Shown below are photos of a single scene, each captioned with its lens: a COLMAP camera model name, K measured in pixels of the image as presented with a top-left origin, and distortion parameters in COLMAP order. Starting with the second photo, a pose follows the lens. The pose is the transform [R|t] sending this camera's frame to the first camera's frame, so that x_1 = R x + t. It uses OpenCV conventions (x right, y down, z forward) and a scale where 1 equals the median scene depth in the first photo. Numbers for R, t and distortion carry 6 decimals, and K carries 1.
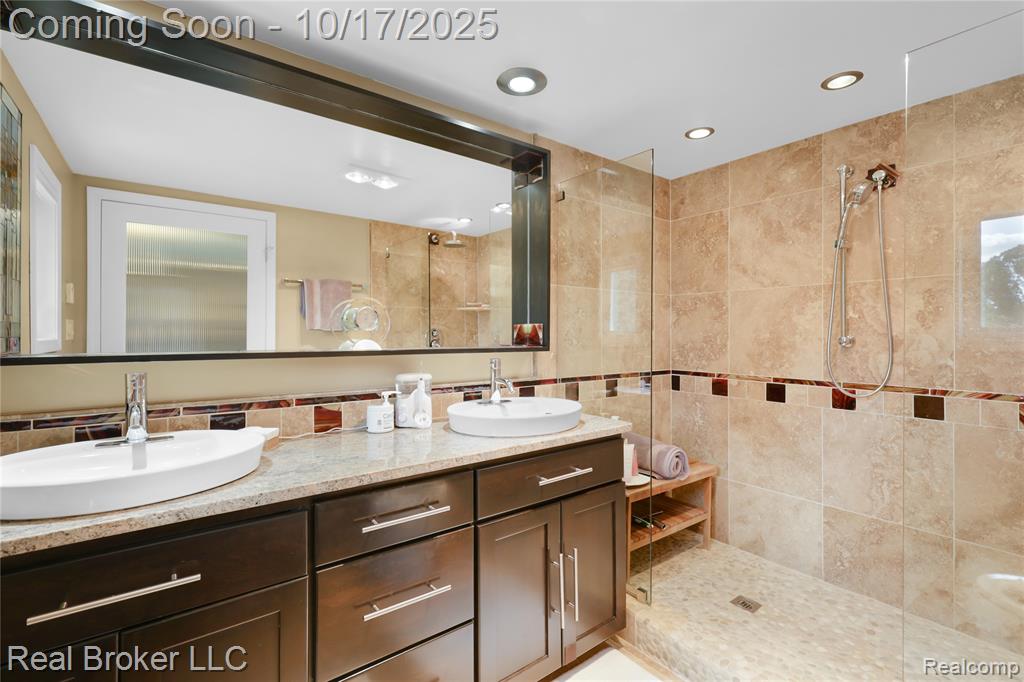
lens RADIAL K [[459.4, 0, 519.4], [0, 459.4, 337.8], [0, 0, 1]] dist [0.007930, 0.000155]
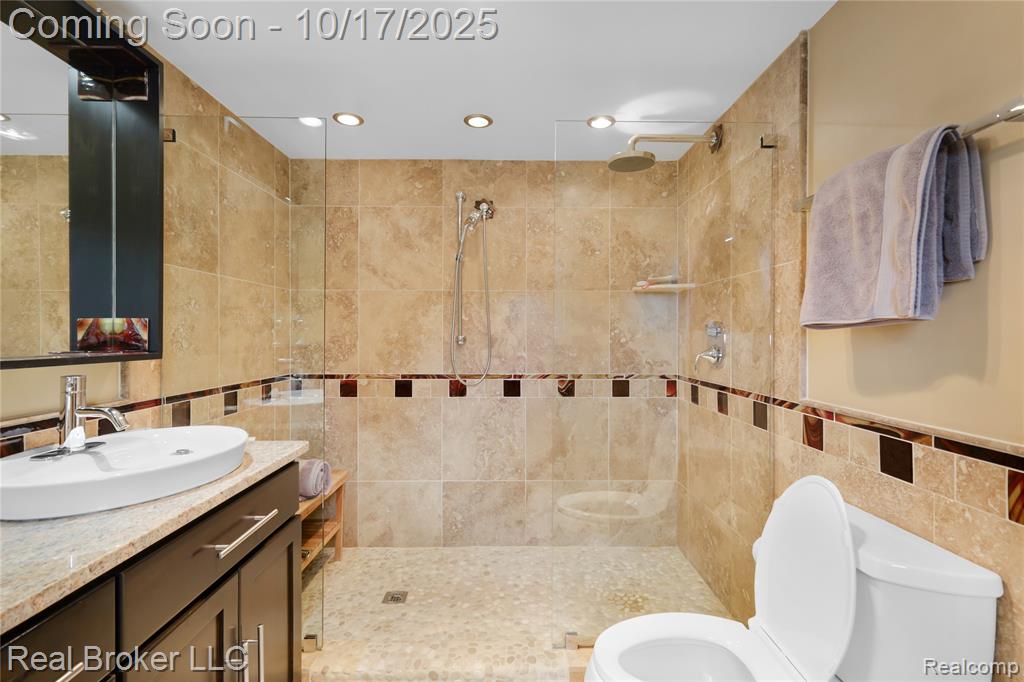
lens RADIAL K [[459.4, 0, 519.4], [0, 459.4, 337.8], [0, 0, 1]] dist [0.007930, 0.000155]
pose [[0.606077, -0.007534, 0.795370, -0.139771], [0.007466, 0.999965, 0.003783, -0.000724], [-0.795371, 0.003646, 0.606112, 0.148332]]
